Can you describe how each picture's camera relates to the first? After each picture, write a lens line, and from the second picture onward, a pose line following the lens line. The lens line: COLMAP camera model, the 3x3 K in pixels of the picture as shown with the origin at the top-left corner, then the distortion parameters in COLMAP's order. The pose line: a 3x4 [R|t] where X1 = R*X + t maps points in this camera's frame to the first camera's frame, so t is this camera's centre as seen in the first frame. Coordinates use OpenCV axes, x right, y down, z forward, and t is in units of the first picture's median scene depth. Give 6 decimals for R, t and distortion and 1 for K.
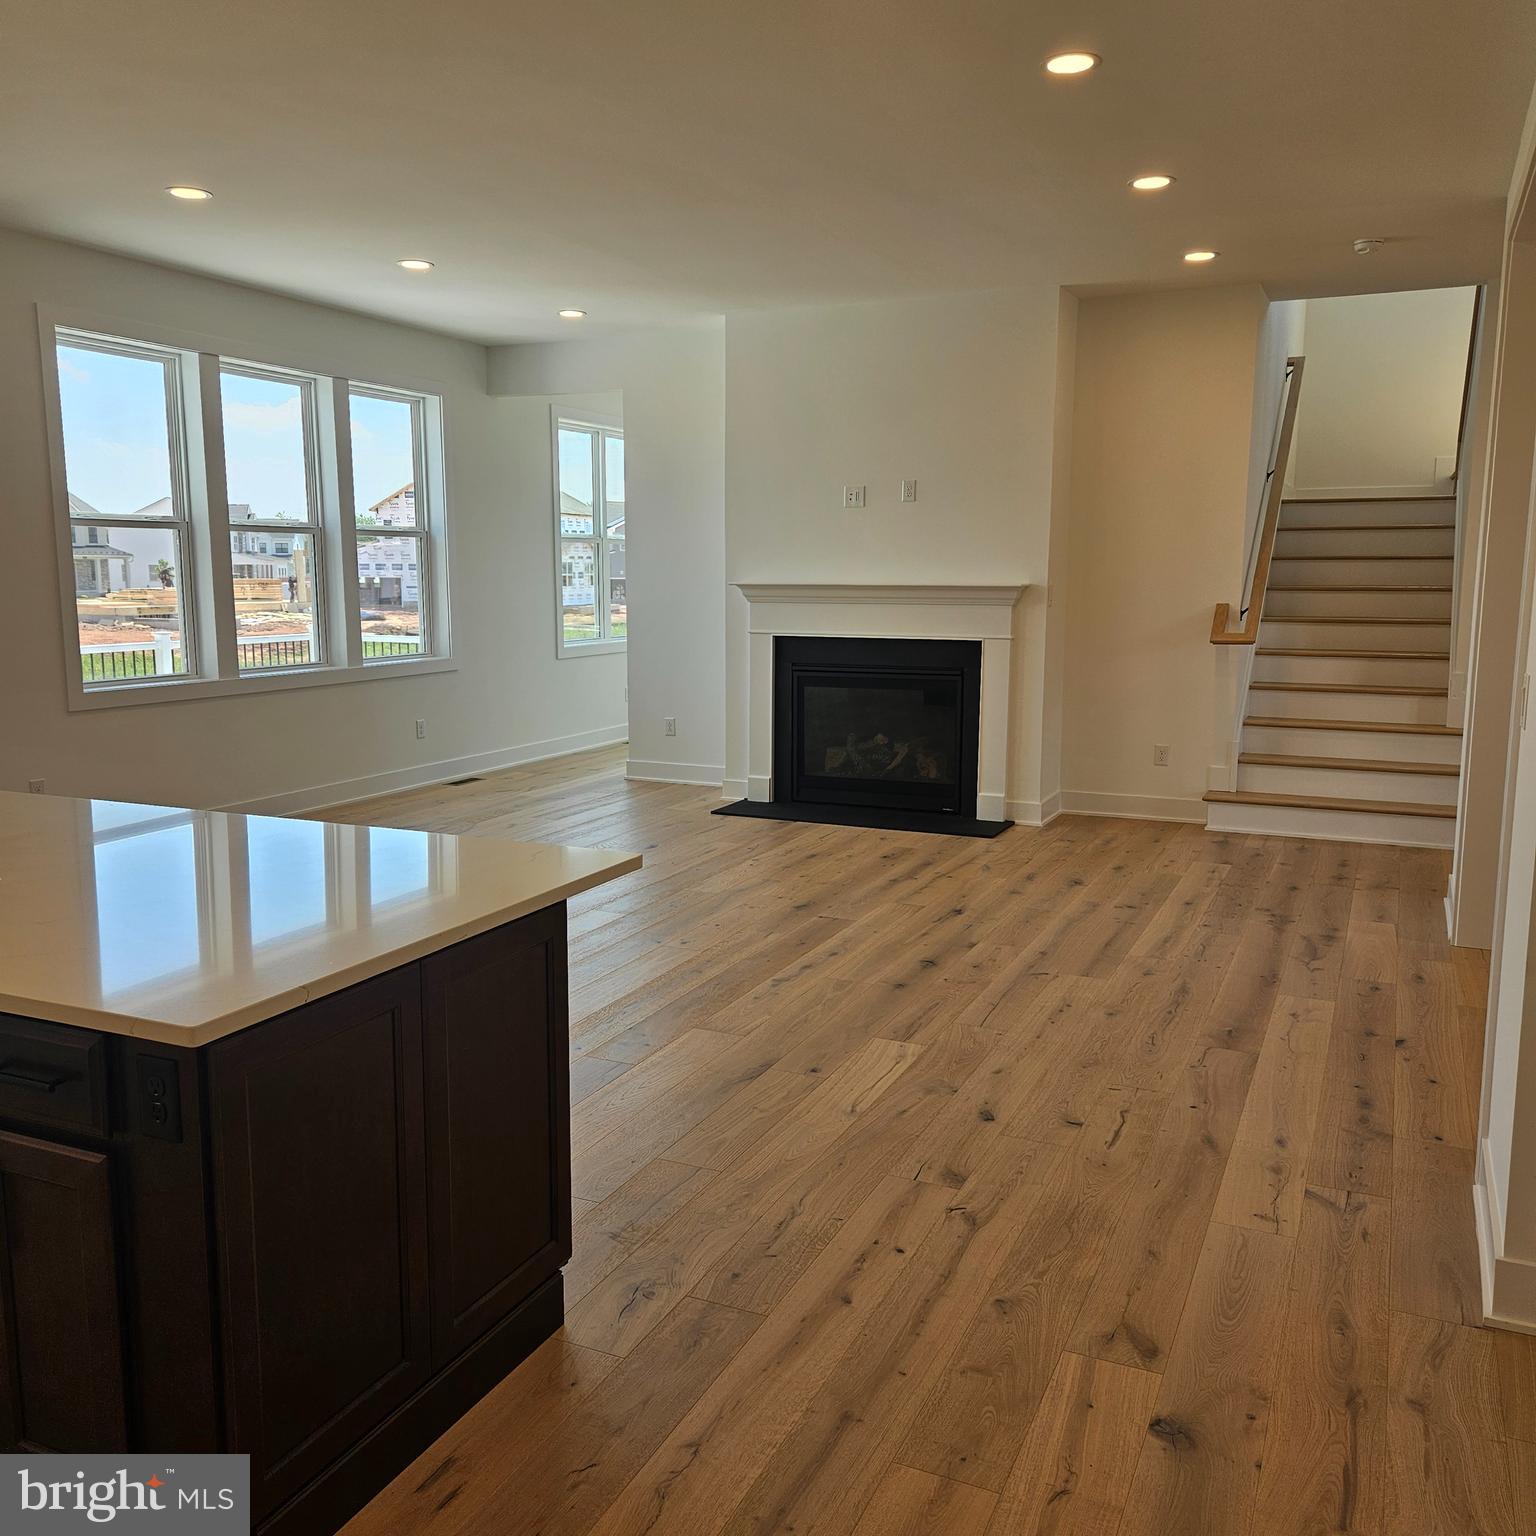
lens RADIAL K [[1361.2, 0, 751.4], [0, 1361.2, 766.9], [0, 0, 1]] dist [0.076025, -0.070479]
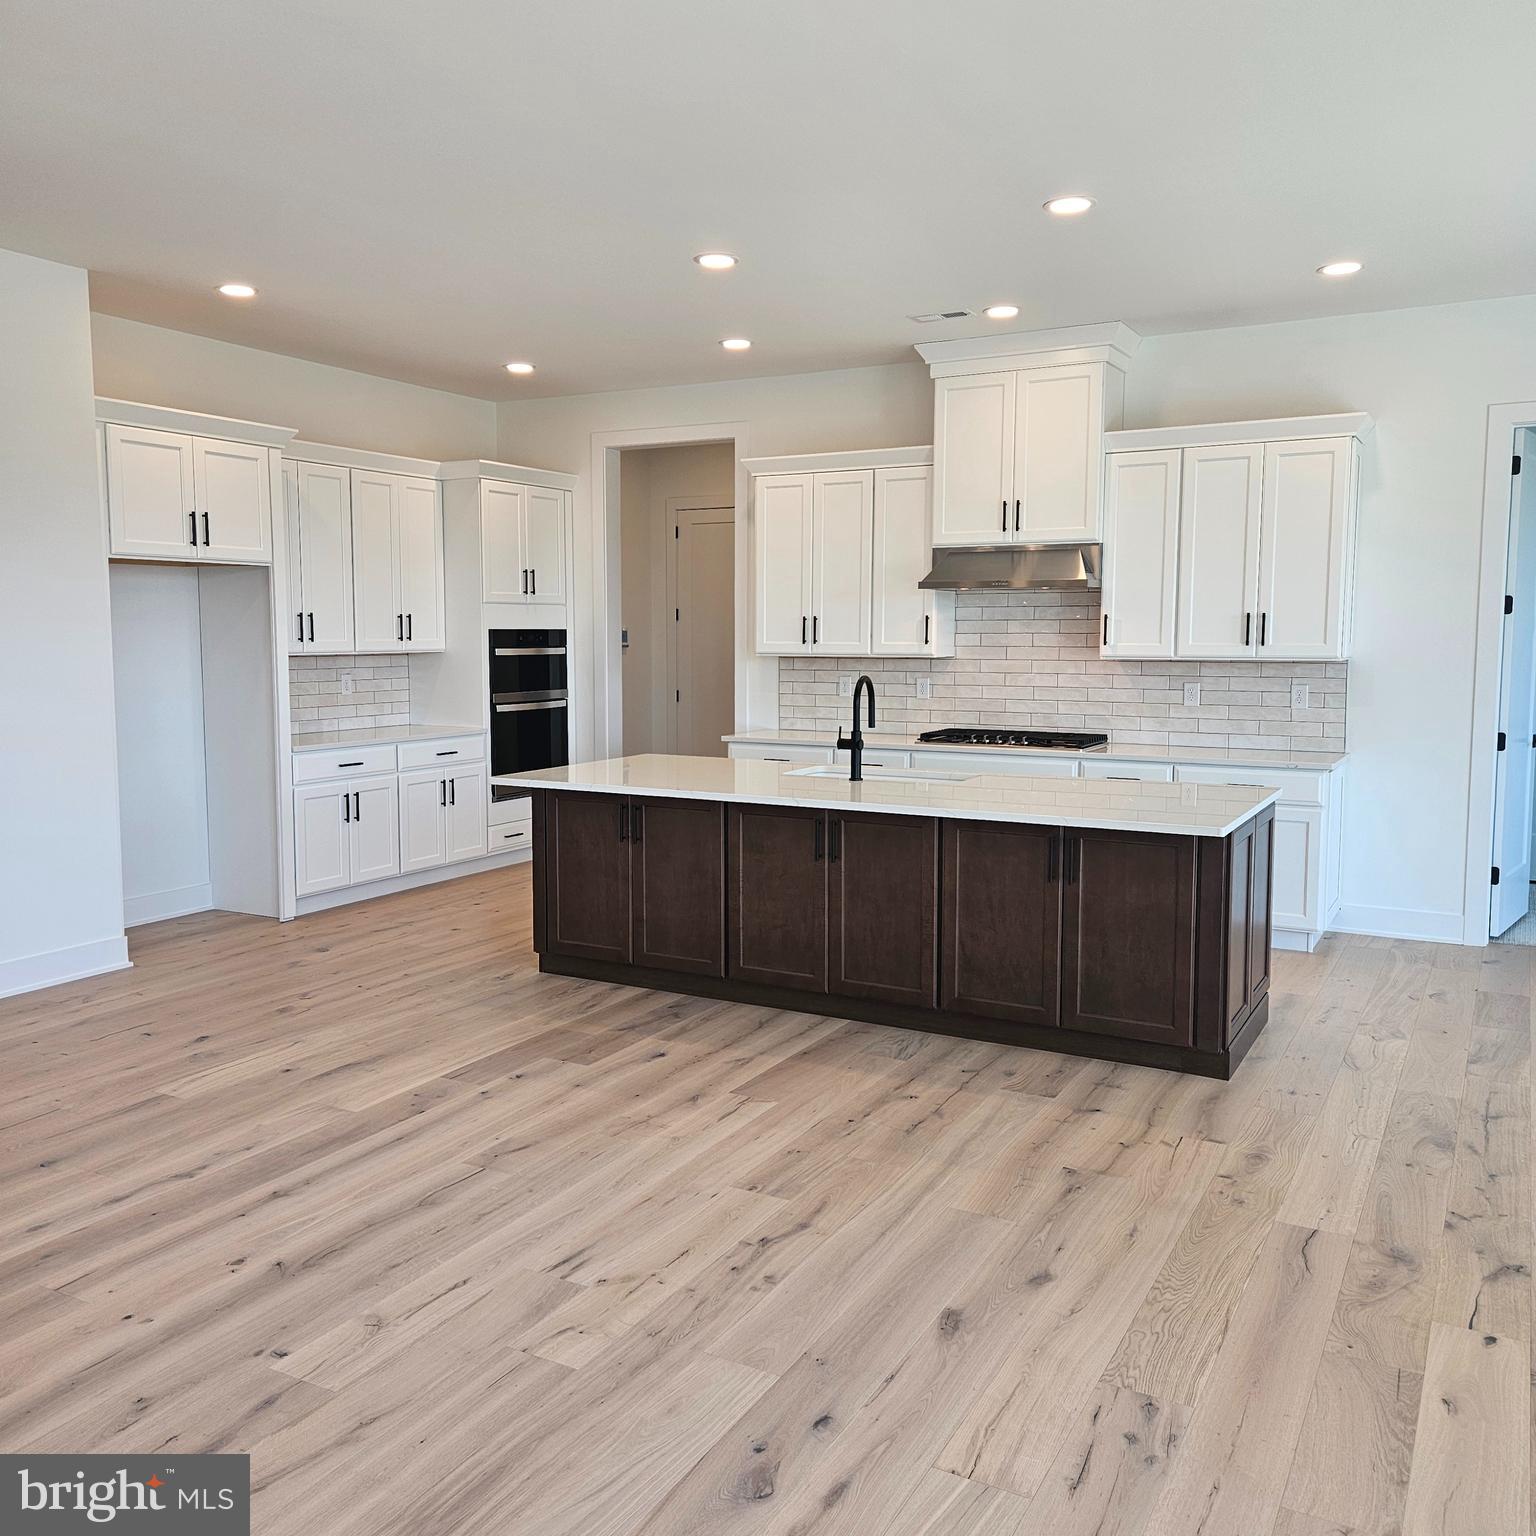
lens RADIAL K [[1361.2, 0, 745.7], [0, 1361.2, 755.7], [0, 0, 1]] dist [0.076025, -0.070479]
pose [[-0.997211, -0.007598, 0.074247, -0.362593], [0.010526, 0.970542, 0.240702, -0.264453], [-0.073889, 0.240812, -0.967755, 1.751091]]
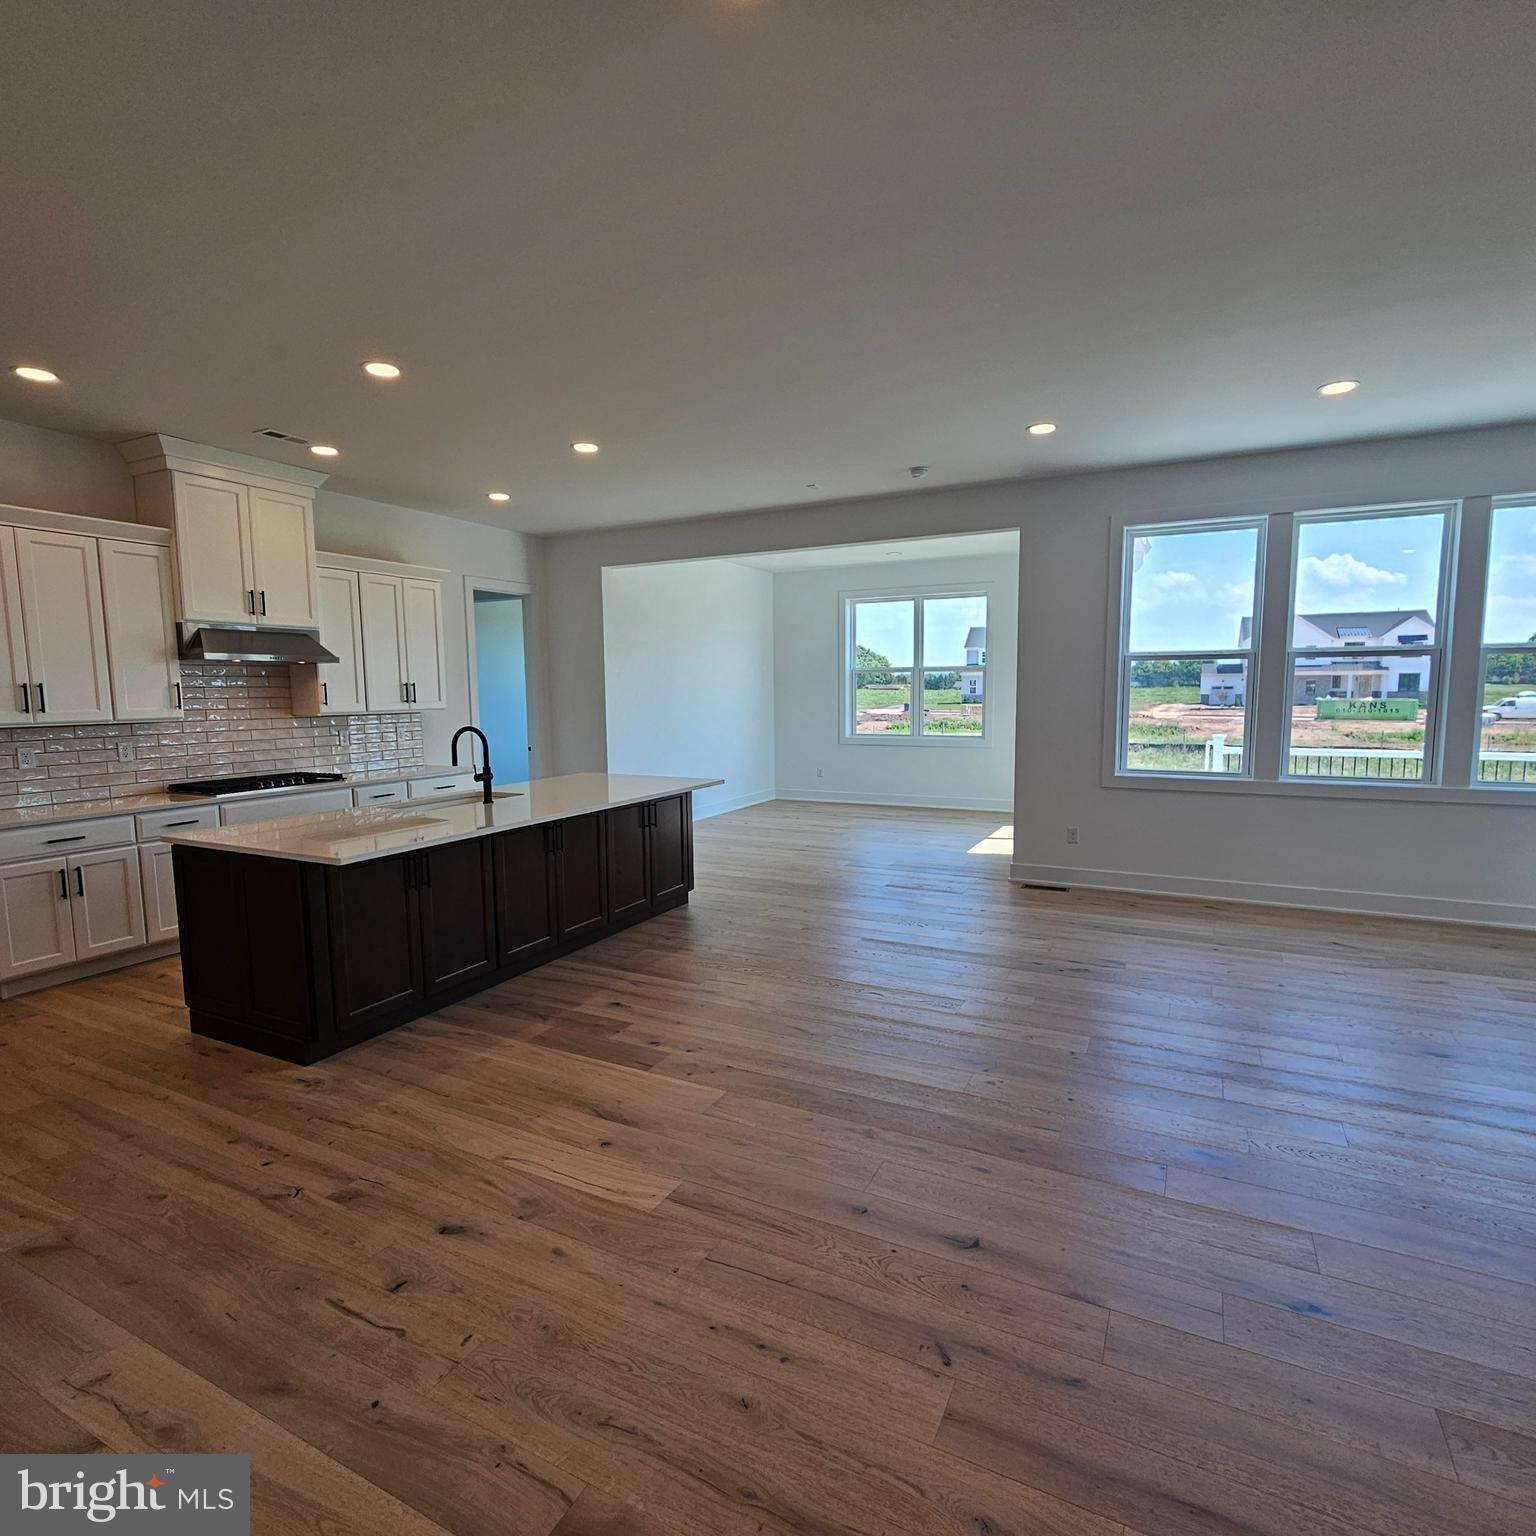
lens RADIAL K [[848.1, 0, 770.1], [0, 848.1, 778.0], [0, 0, 1]] dist [-0.006787, 0.003092]
pose [[-0.033496, 0.106684, -0.993729, 0.604501], [-0.138489, 0.984199, 0.110330, -0.144881], [0.989797, 0.141316, -0.018193, 0.956933]]
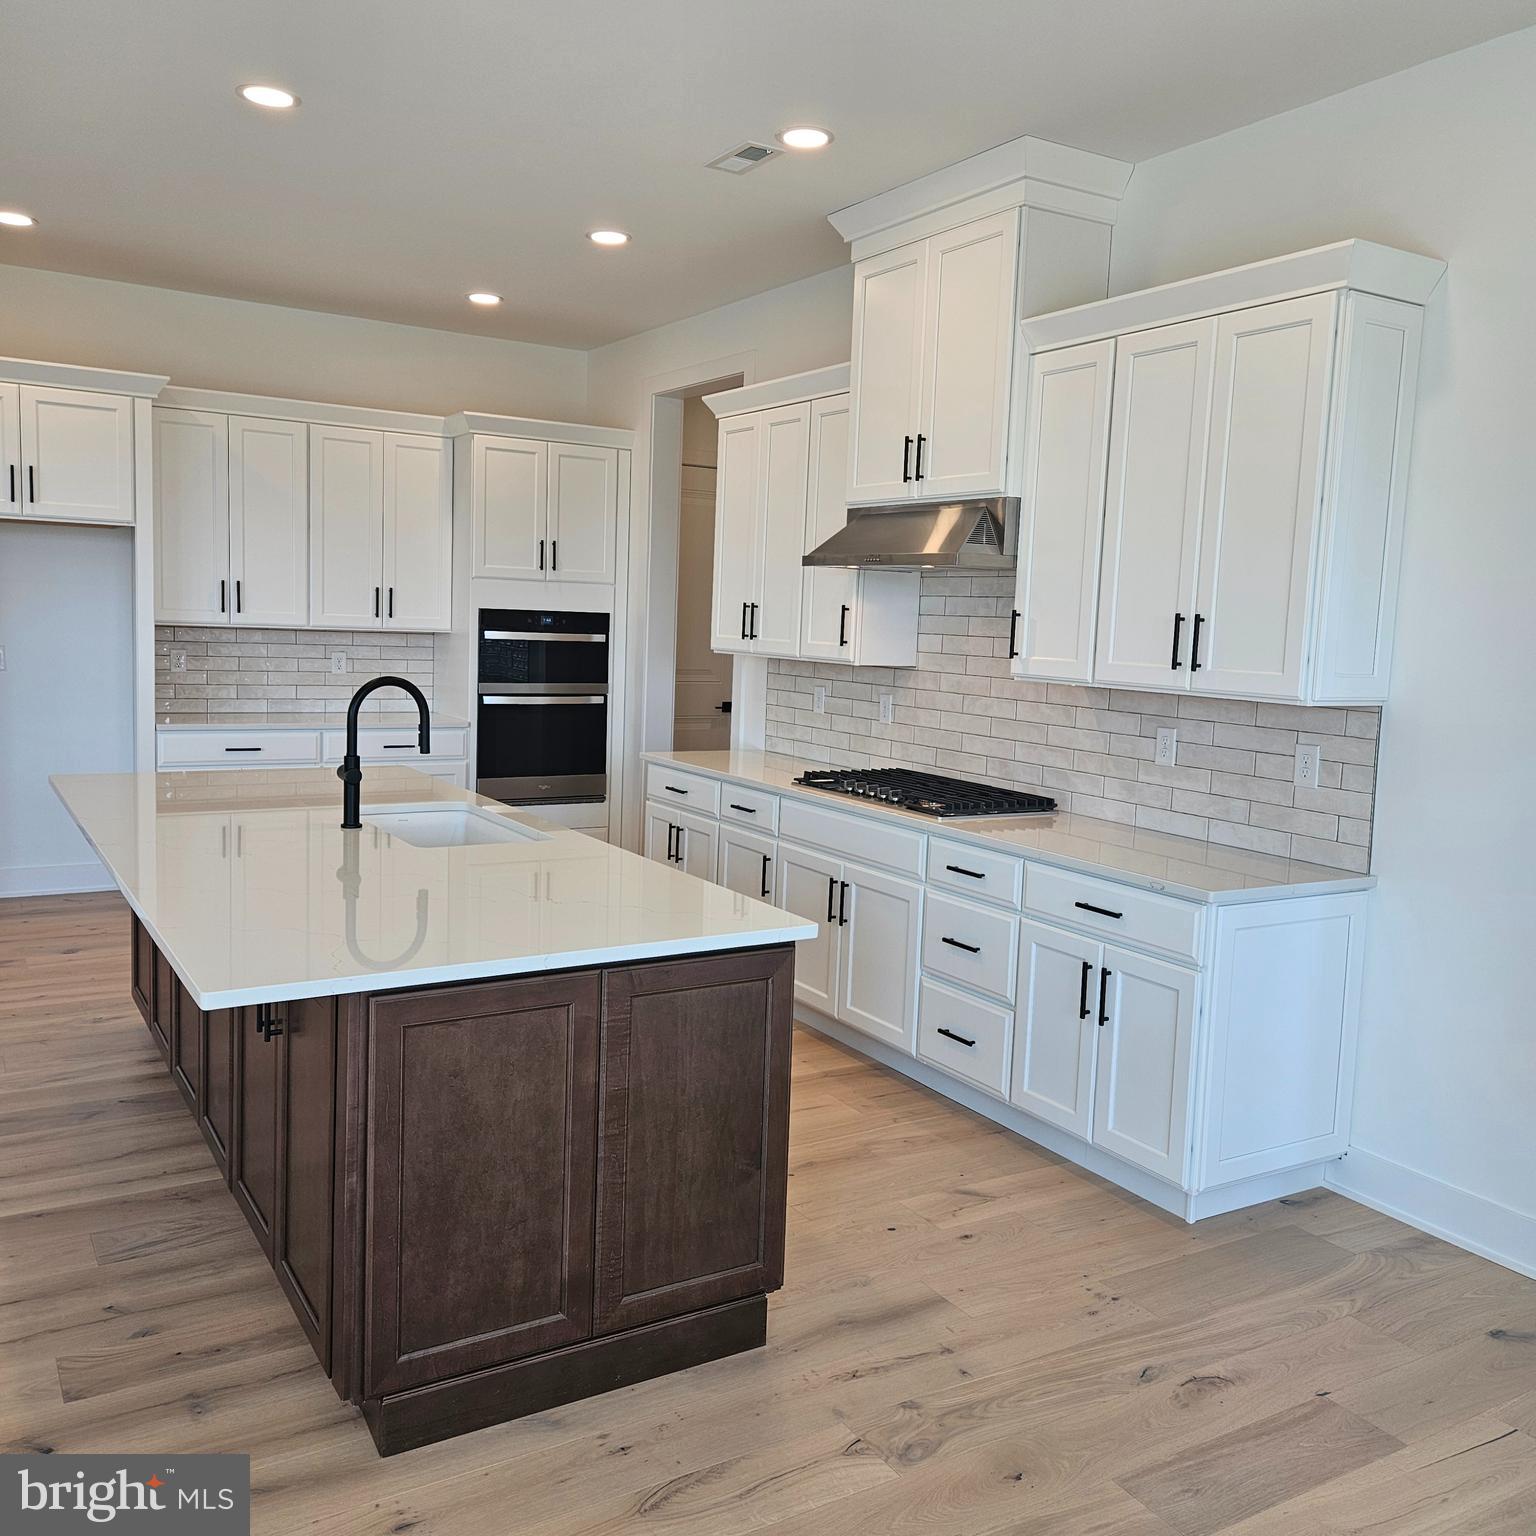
lens RADIAL K [[1361.2, 0, 772.8], [0, 1361.2, 758.4], [0, 0, 1]] dist [0.076025, -0.070479]
pose [[-0.834172, -0.090698, 0.543996, -1.018966], [0.044556, 0.972077, 0.230393, -0.177100], [-0.549702, 0.216425, -0.806838, 1.124921]]
